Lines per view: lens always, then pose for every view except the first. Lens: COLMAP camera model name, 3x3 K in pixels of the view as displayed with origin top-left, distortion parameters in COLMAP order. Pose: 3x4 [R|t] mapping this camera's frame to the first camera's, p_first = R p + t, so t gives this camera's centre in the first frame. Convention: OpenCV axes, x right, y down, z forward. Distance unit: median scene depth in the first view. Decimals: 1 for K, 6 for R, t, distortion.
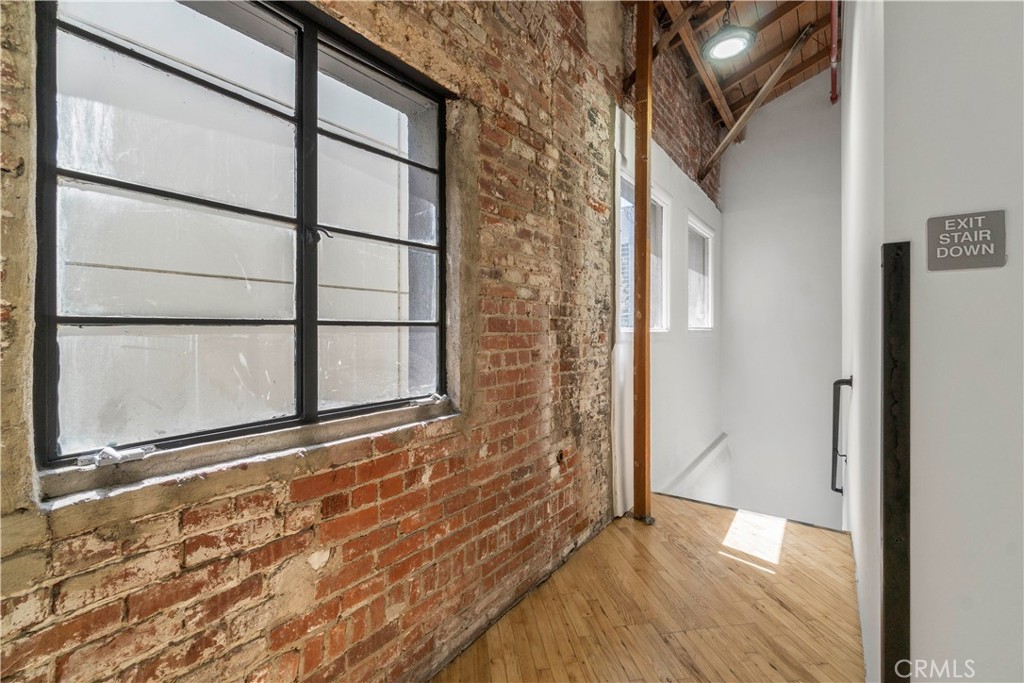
lens RADIAL K [[441.4, 0, 513.0], [0, 441.4, 335.9], [0, 0, 1]] dist [-0.001514, -0.000170]
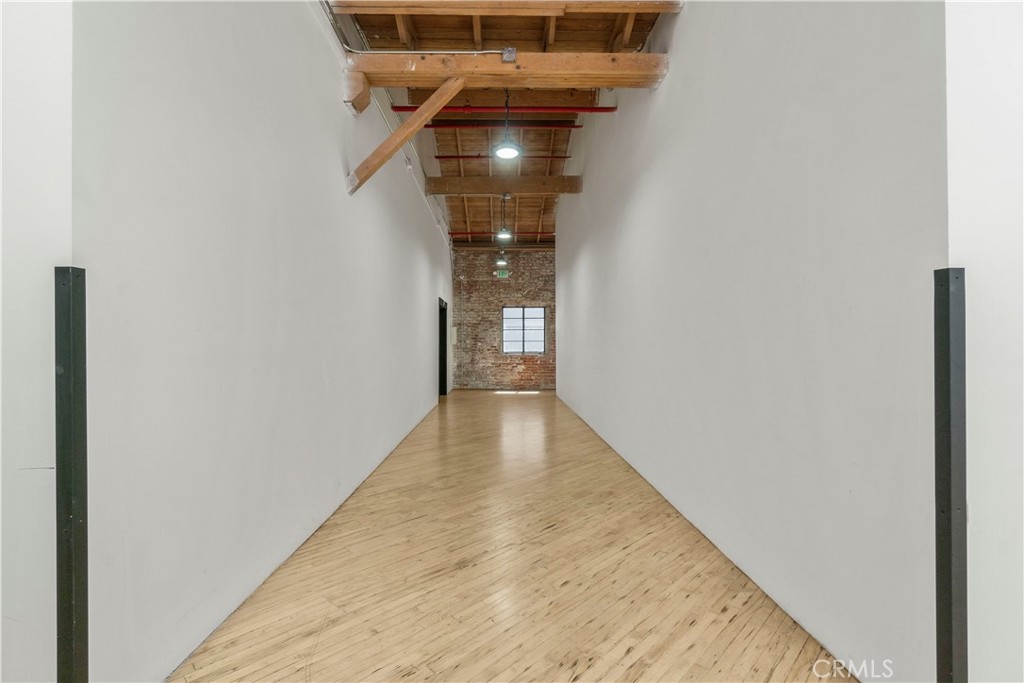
lens RADIAL K [[474.5, 0, 512.4], [0, 474.5, 341.0], [0, 0, 1]] dist [0.000001, 0.000000]
pose [[0.592073, 0.001316, -0.805883, 7.621099], [-0.003952, 0.999991, -0.001271, -0.019316], [0.805874, 0.003937, 0.592073, -5.191713]]
